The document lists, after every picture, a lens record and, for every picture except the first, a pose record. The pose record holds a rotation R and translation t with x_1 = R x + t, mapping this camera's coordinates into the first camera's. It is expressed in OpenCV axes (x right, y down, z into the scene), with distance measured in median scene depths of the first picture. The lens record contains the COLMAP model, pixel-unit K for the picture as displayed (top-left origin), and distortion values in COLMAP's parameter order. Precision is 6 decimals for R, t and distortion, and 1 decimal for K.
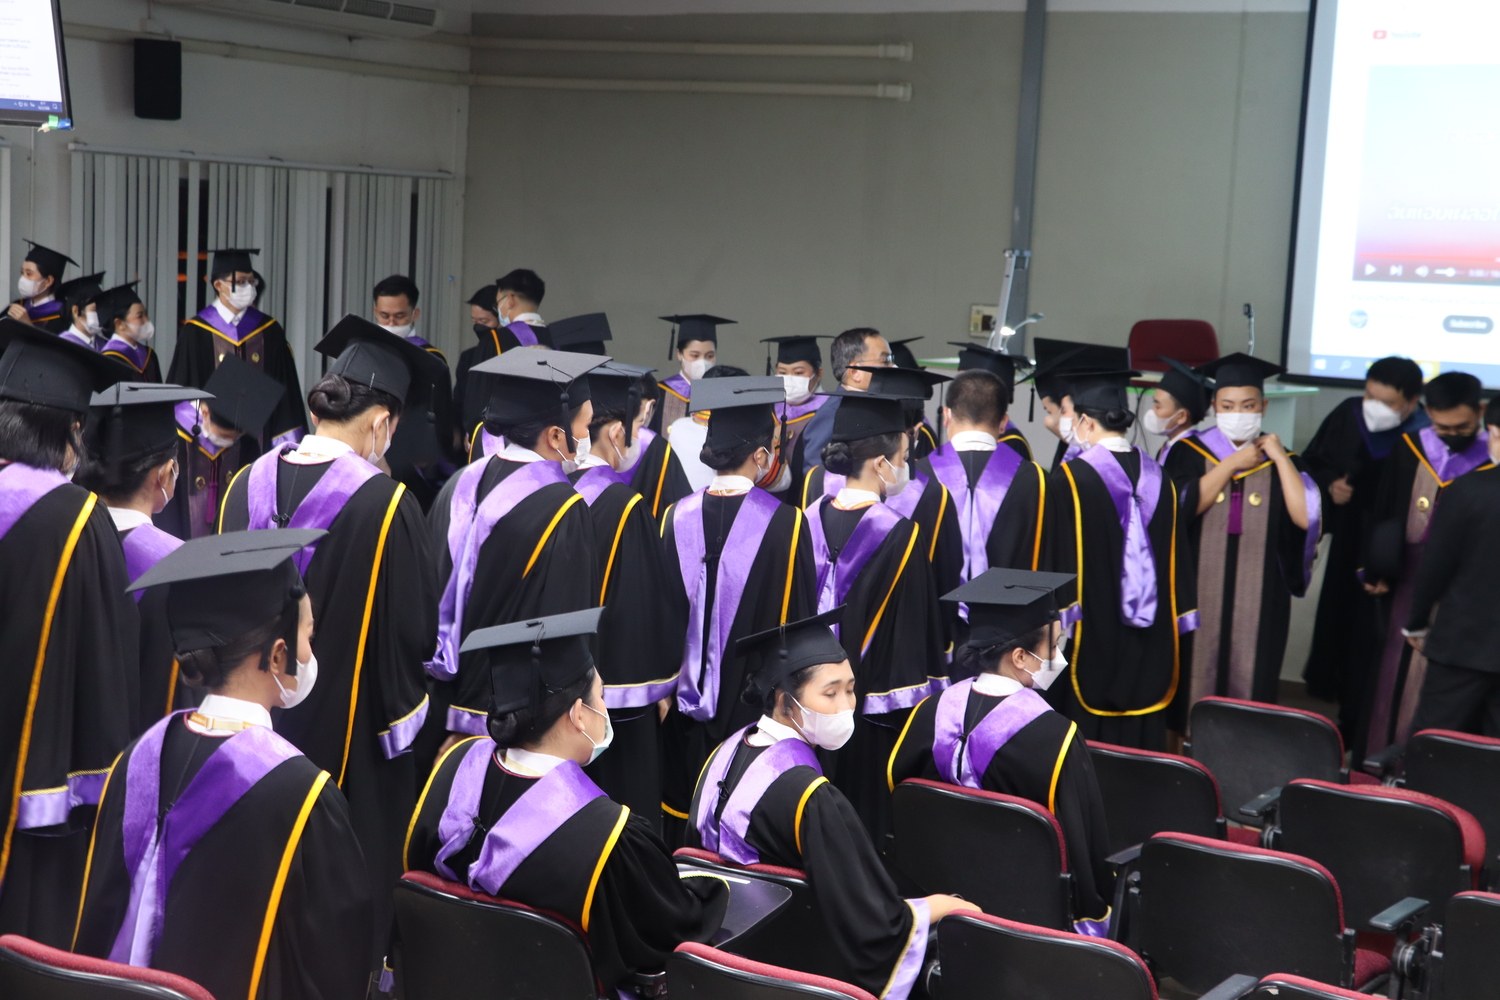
lens RADIAL K [[2557.5, 0, 750.0], [0, 2557.5, 500.0], [0, 0, 1]] dist [0.096205, 0.871572]
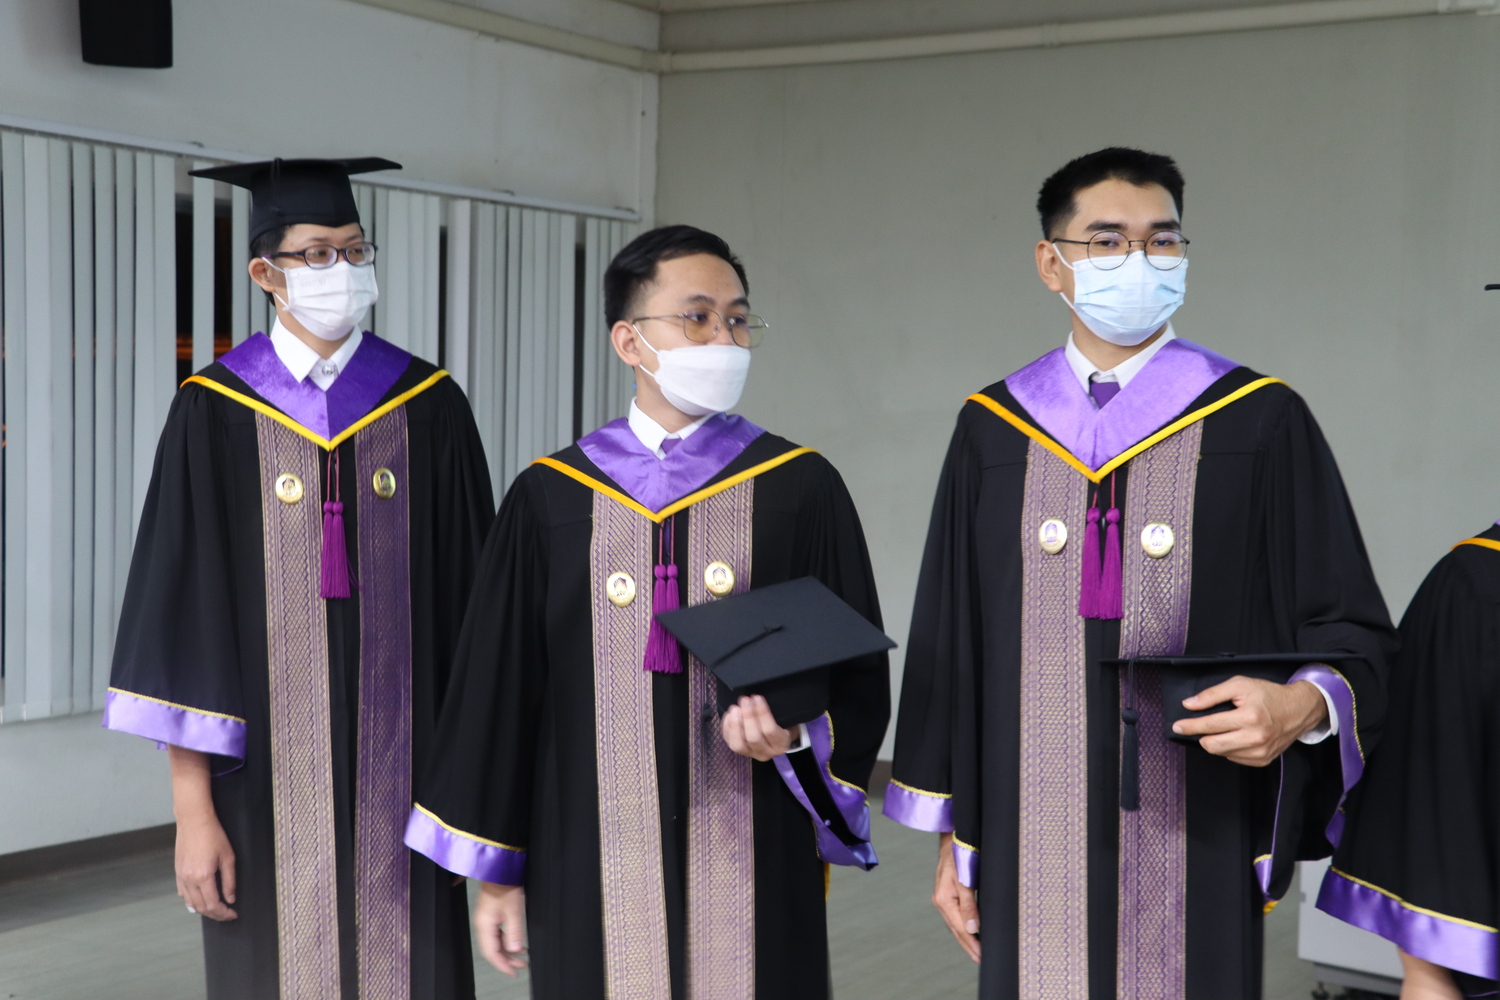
lens RADIAL K [[2214.9, 0, 744.0], [0, 2214.9, 496.8], [0, 0, 1]] dist [0.010072, 0.791117]
pose [[0.998941, -0.040012, 0.022696, -0.117629], [0.041709, 0.995920, -0.080017, -0.021390], [-0.019401, 0.080879, 0.996535, 0.548360]]
